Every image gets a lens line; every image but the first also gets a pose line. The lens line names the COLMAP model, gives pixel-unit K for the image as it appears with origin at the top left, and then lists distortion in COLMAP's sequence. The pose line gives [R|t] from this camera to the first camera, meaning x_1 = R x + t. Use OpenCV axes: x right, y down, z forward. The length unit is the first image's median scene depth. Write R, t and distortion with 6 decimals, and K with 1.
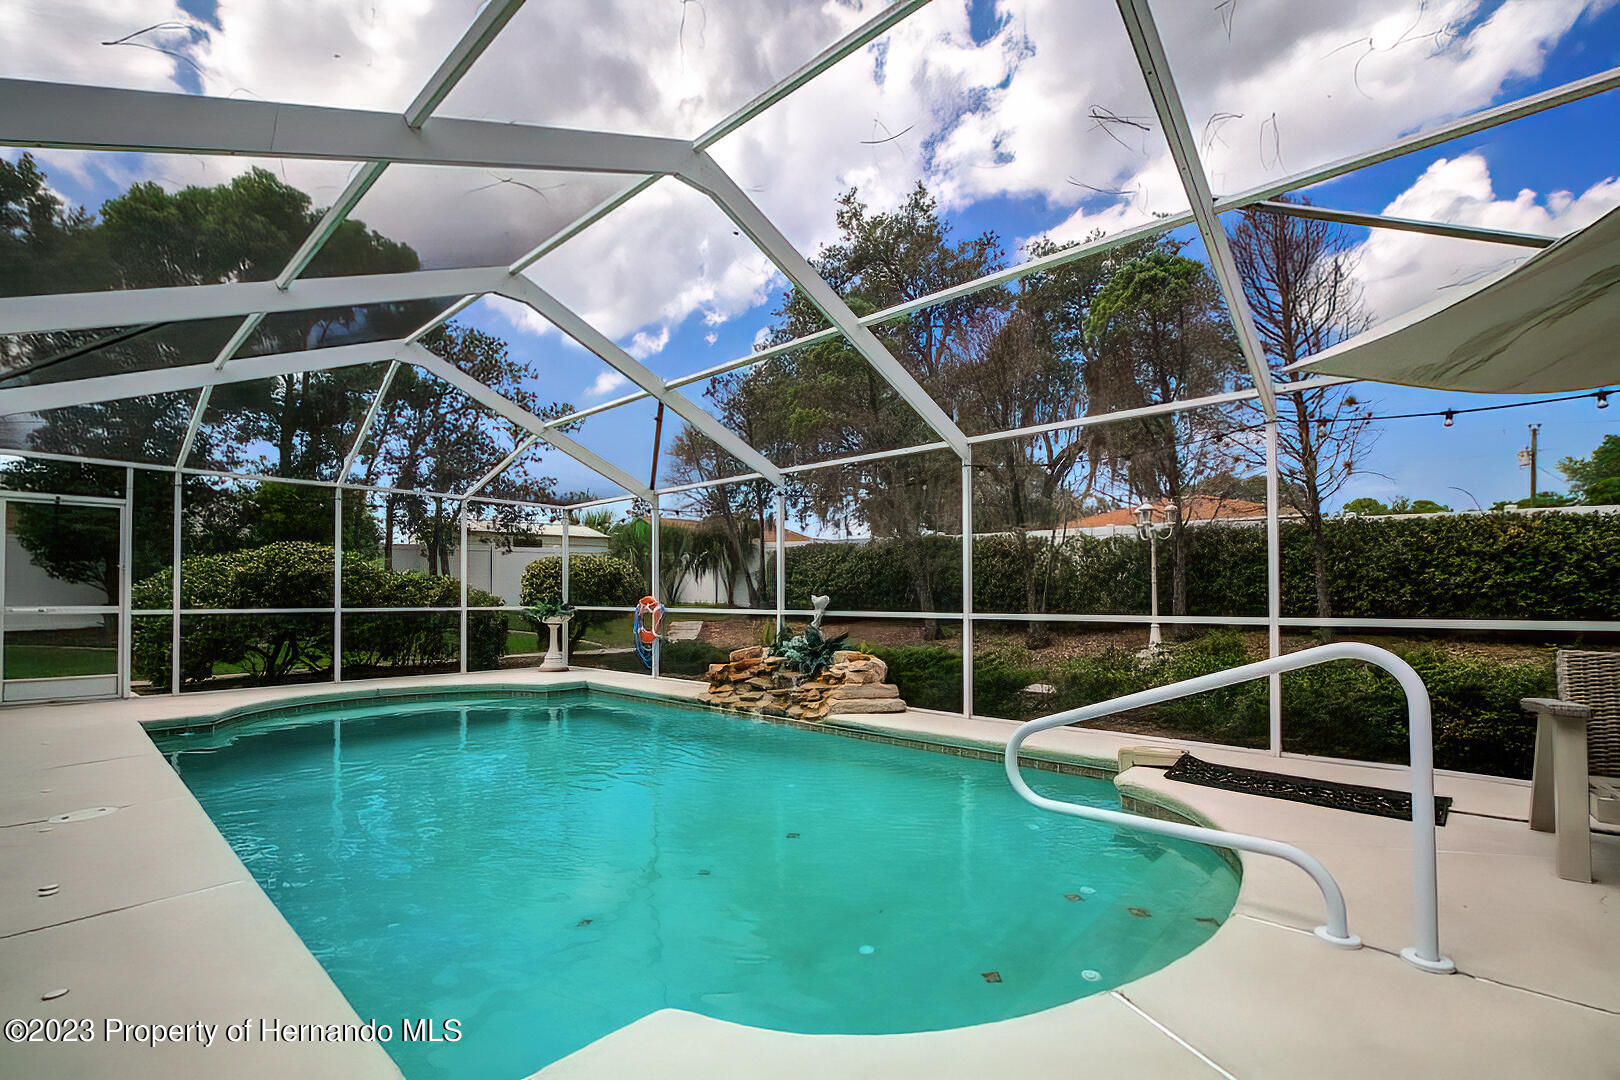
lens RADIAL K [[738.1, 0, 812.2], [0, 738.1, 572.8], [0, 0, 1]] dist [-0.003584, -0.000102]
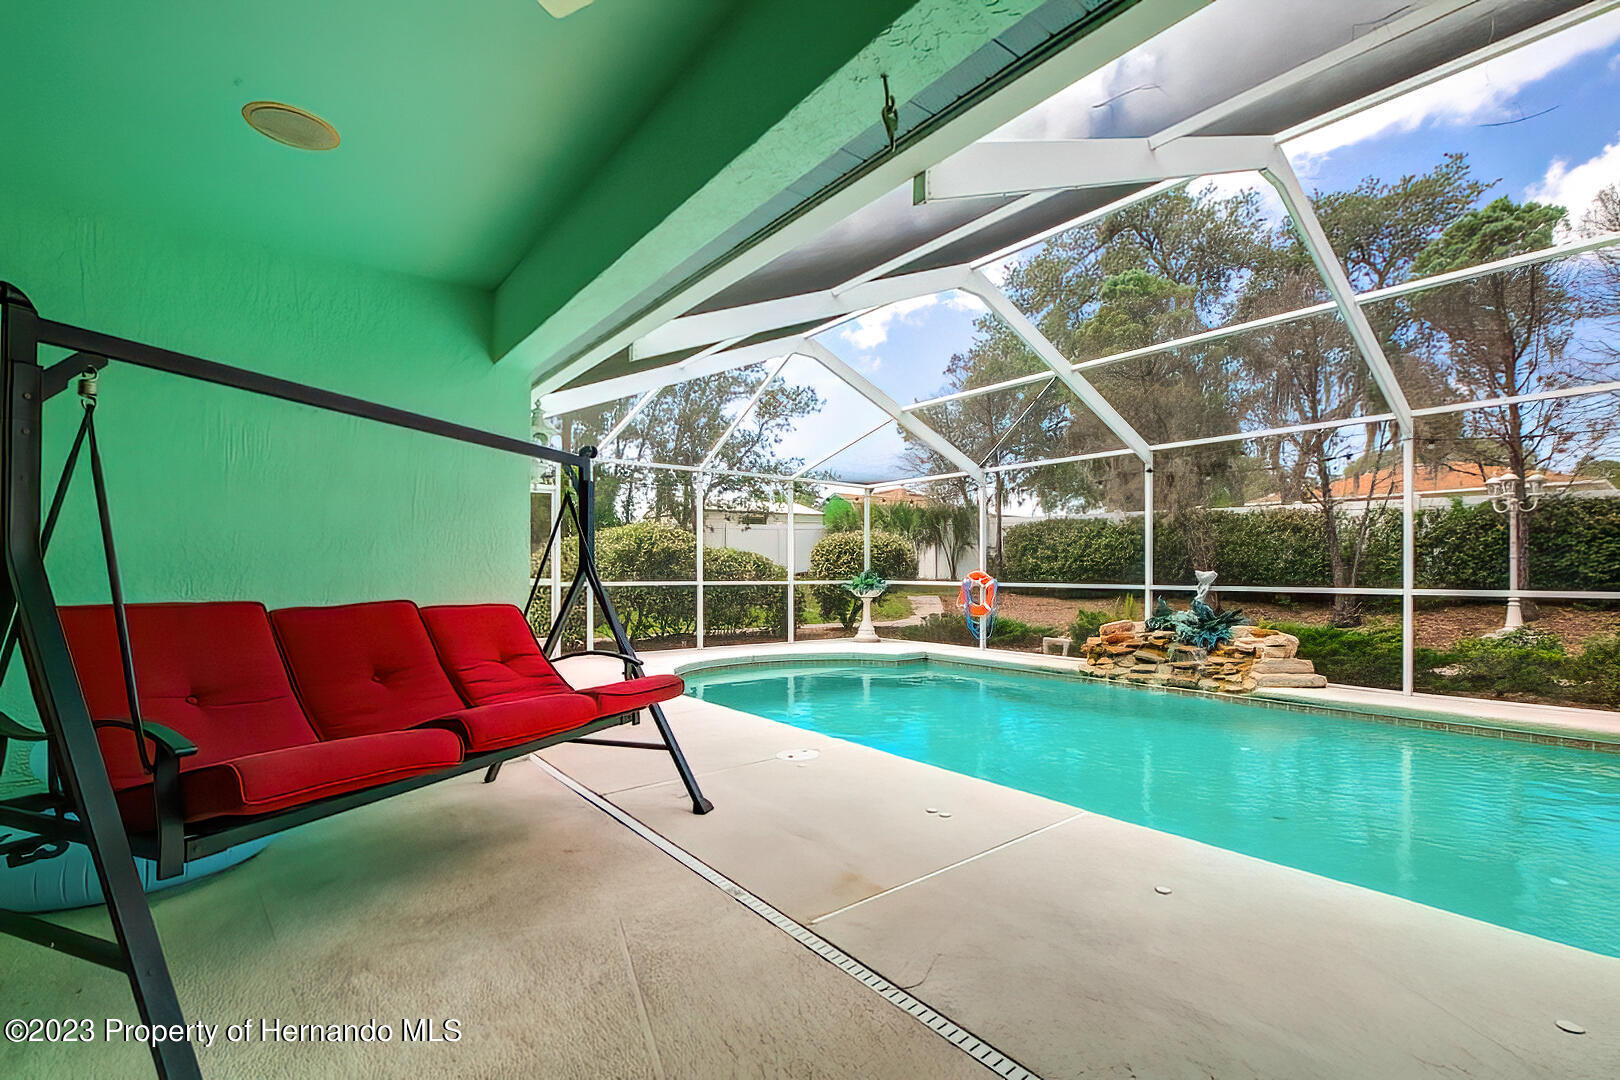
lens RADIAL K [[738.1, 0, 812.2], [0, 738.1, 572.8], [0, 0, 1]] dist [-0.003584, -0.000102]
pose [[0.989085, 0.002375, -0.147324, -0.368044], [0.002475, 0.999461, 0.032724, -0.000691], [0.147322, -0.032731, 0.988547, -0.074078]]
